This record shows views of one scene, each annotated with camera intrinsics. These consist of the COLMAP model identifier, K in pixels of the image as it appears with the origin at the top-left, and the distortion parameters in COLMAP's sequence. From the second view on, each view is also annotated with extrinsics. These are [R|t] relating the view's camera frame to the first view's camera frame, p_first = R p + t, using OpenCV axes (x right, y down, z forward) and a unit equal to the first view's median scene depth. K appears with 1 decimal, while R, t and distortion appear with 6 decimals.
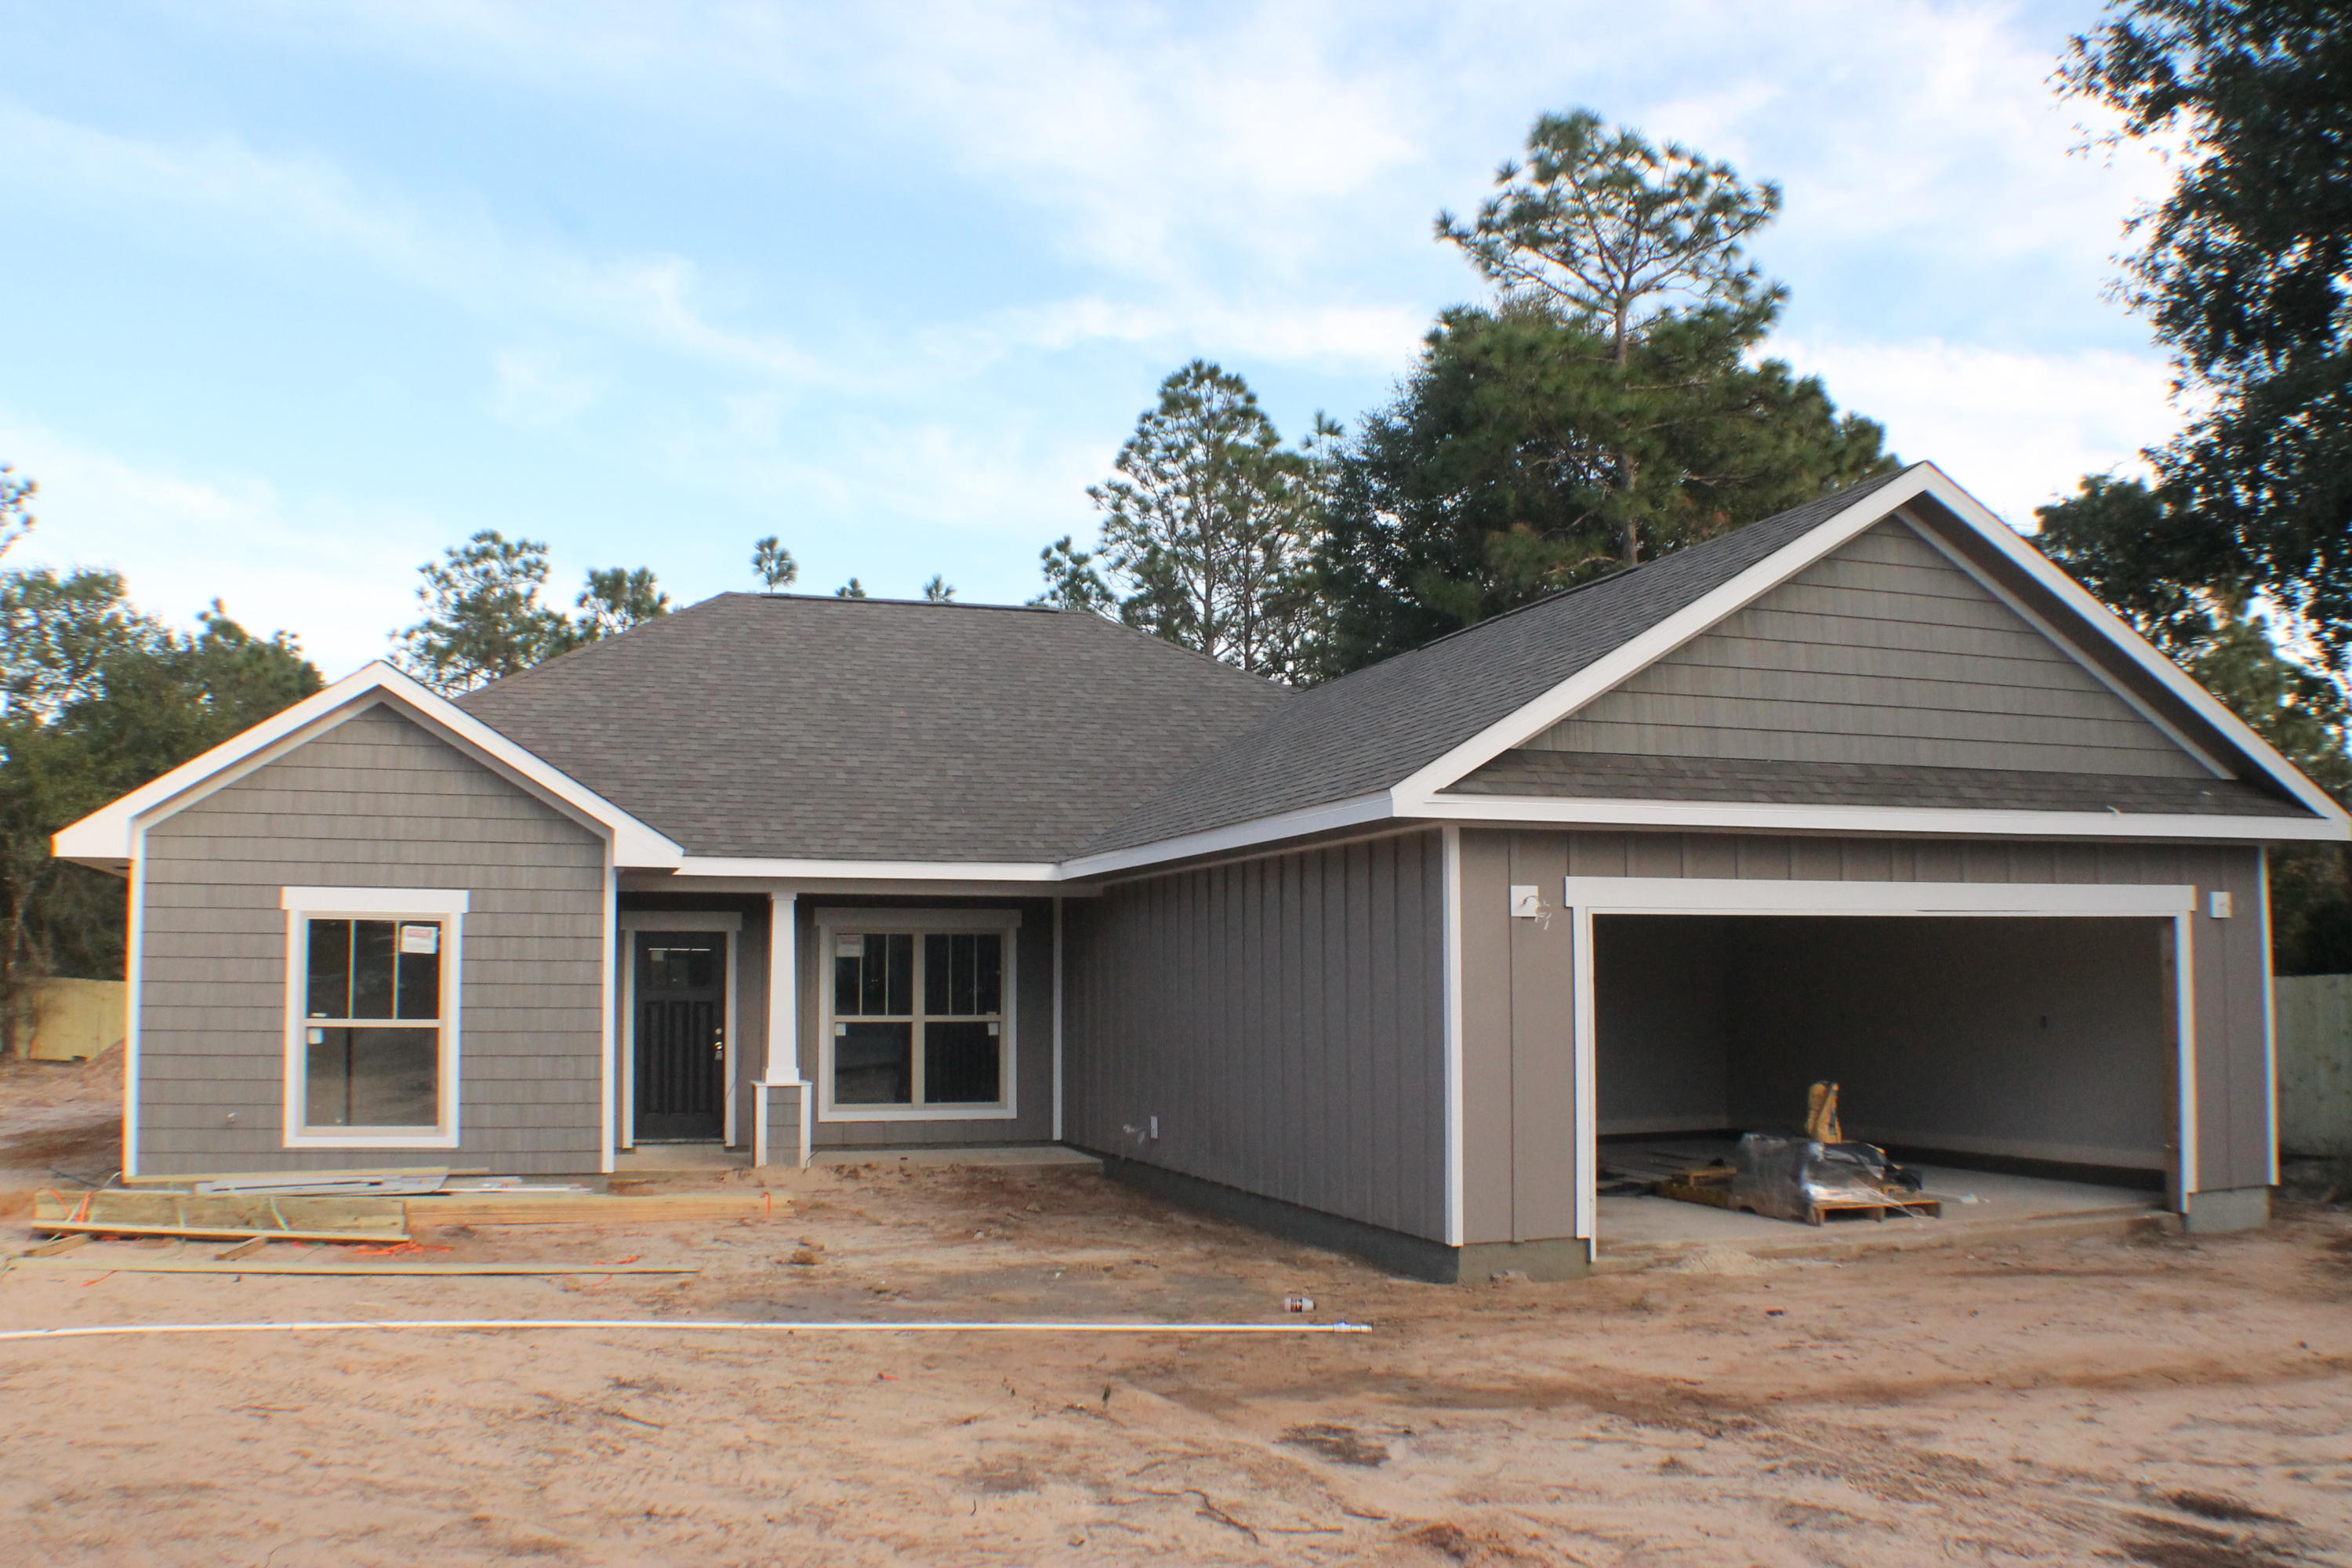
lens RADIAL K [[2092.7, 0, 1172.6], [0, 2092.7, 895.4], [0, 0, 1]] dist [-0.174570, 0.018815]
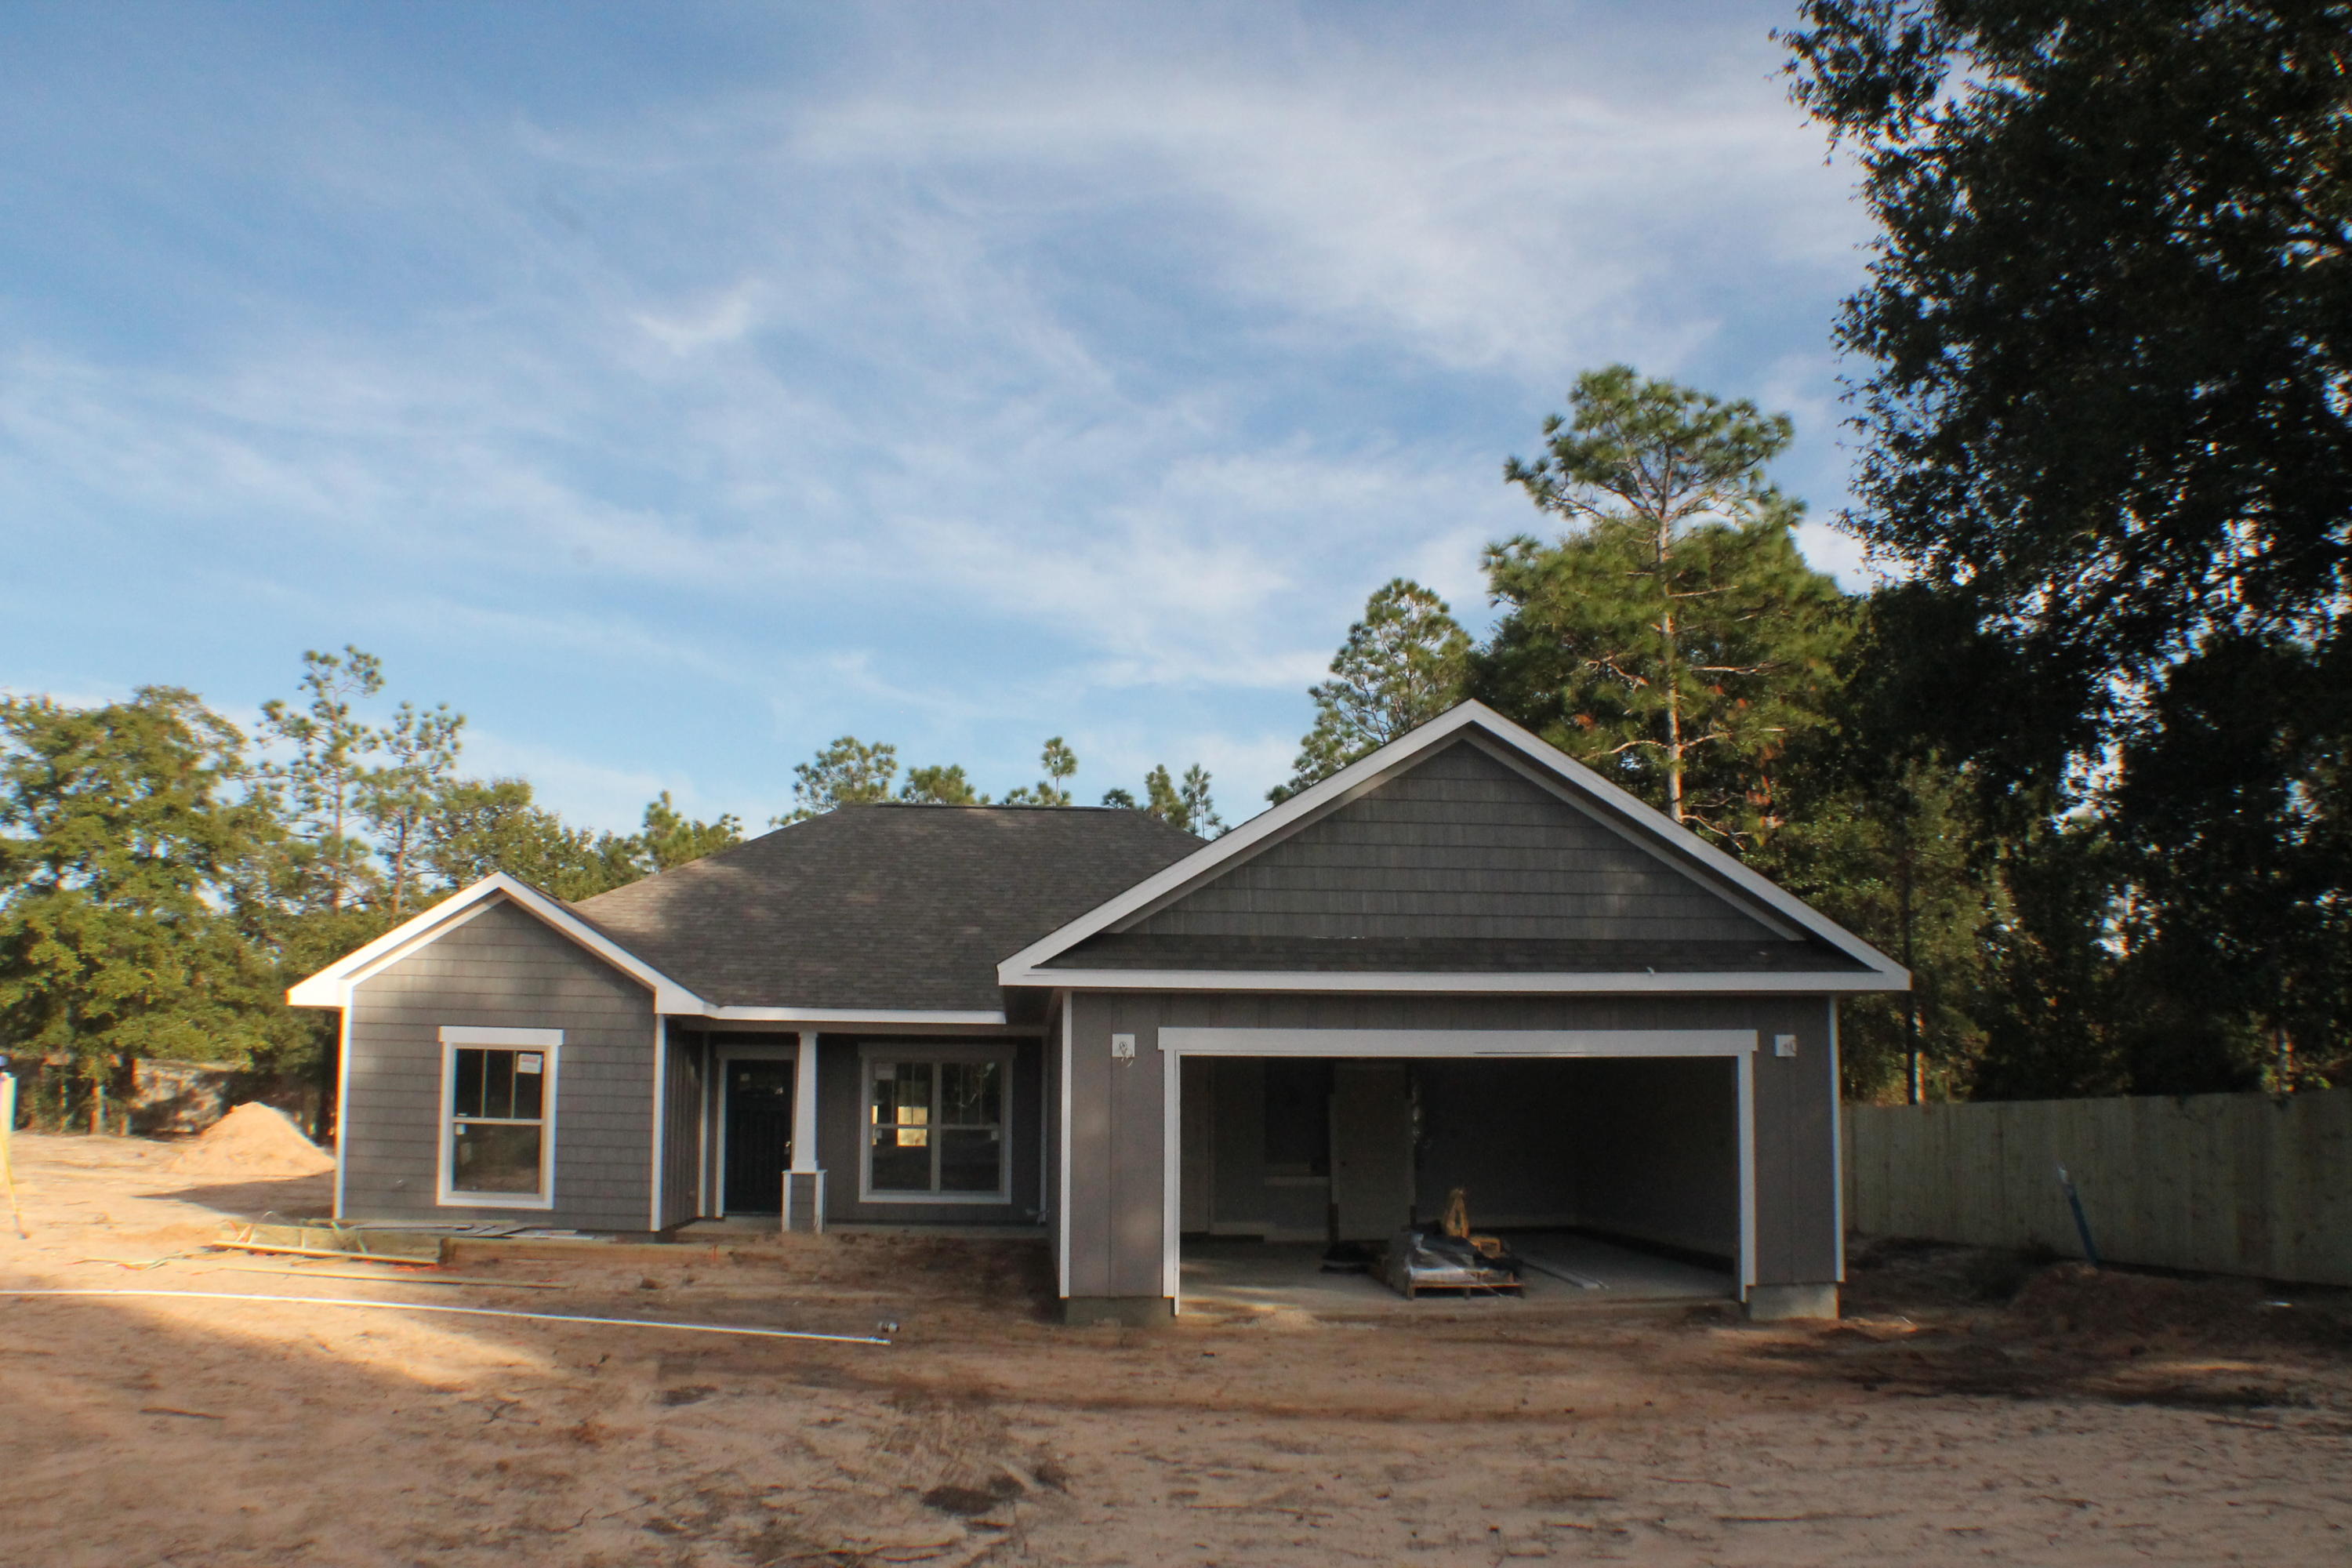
lens RADIAL K [[1839.3, 0, 1172.7], [0, 1839.3, 910.5], [0, 0, 1]] dist [-0.196956, -0.003324]
pose [[0.970985, -0.014992, -0.238669, 0.333057], [0.000710, 0.998209, -0.059817, -0.009323], [0.239138, 0.057912, 0.969257, -0.106483]]
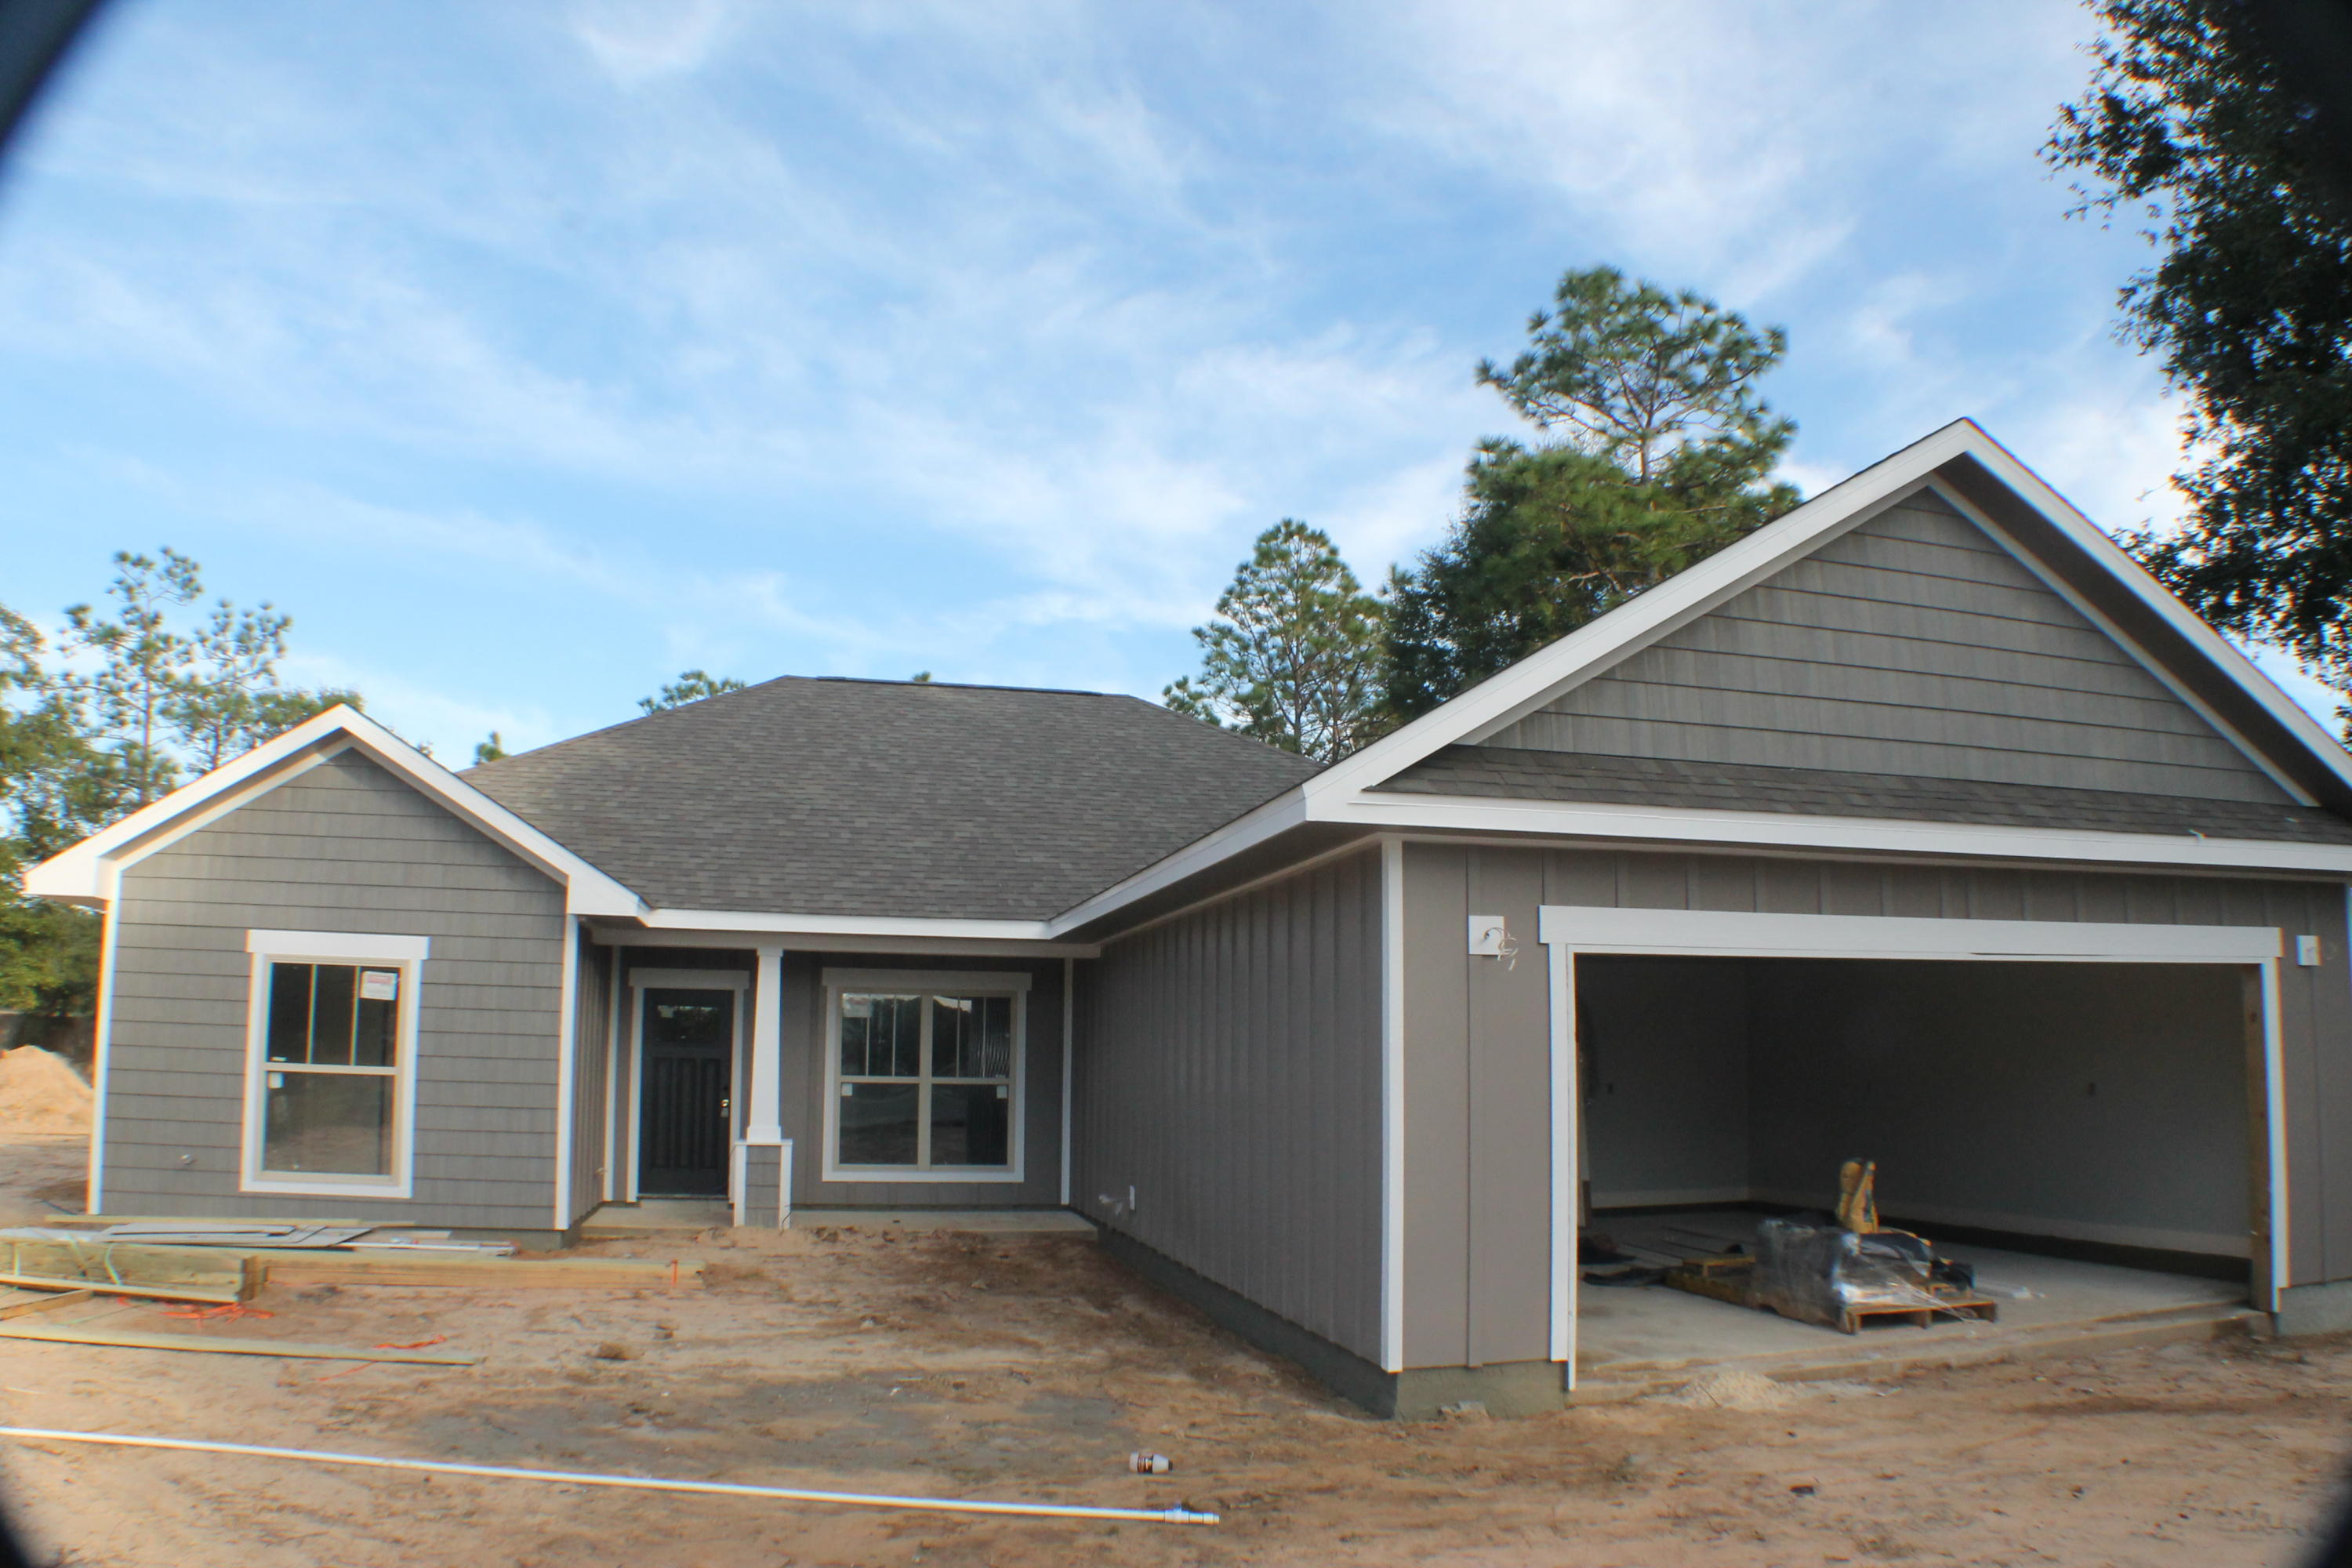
lens RADIAL K [[1630.4, 0, 1178.8], [0, 1630.4, 897.3], [0, 0, 1]] dist [-0.215635, 0.055927]
pose [[0.996355, 0.002416, -0.085275, 0.071844], [-0.007336, 0.998323, -0.057427, 0.016777], [0.084993, 0.057843, 0.994701, 0.257805]]
